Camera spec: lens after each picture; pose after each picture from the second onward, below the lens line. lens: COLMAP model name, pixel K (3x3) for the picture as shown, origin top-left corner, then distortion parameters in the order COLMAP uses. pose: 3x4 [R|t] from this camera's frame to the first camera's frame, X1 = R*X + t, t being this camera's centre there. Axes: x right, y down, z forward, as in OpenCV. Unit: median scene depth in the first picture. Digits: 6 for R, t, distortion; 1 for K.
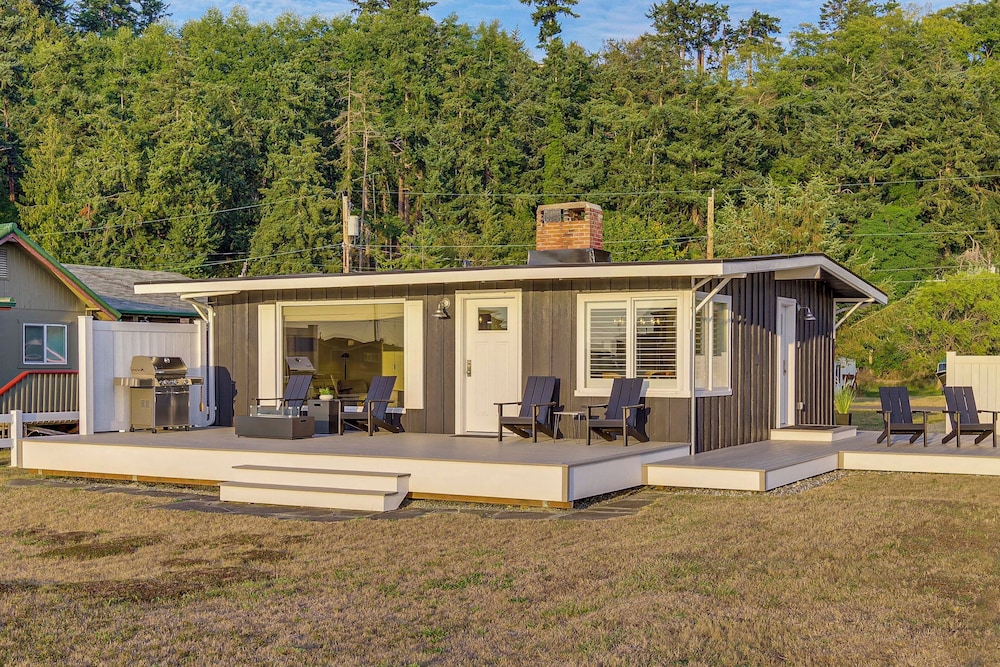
lens RADIAL K [[1325.1, 0, 500.0], [0, 1325.1, 333.5], [0, 0, 1]] dist [0.018999, 0.075459]
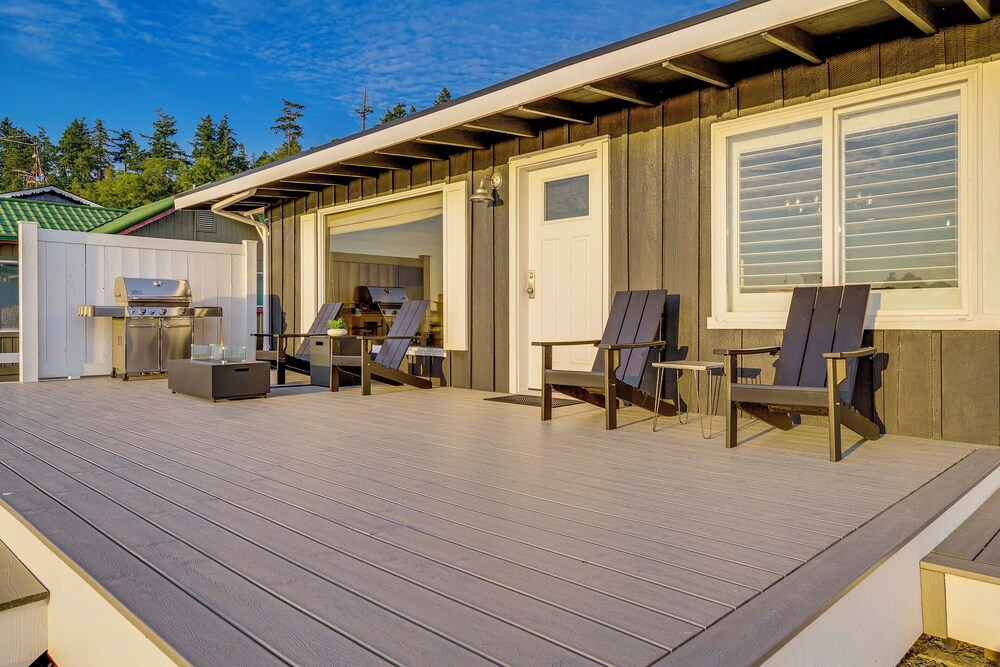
lens RADIAL K [[703.5, 0, 501.2], [0, 703.5, 315.1], [0, 0, 1]] dist [-0.002275, 0.000027]
pose [[0.961820, -0.005910, -0.273618, 0.043276], [0.010349, 0.999837, 0.014783, 0.029823], [0.273486, -0.017050, 0.961725, 0.578876]]
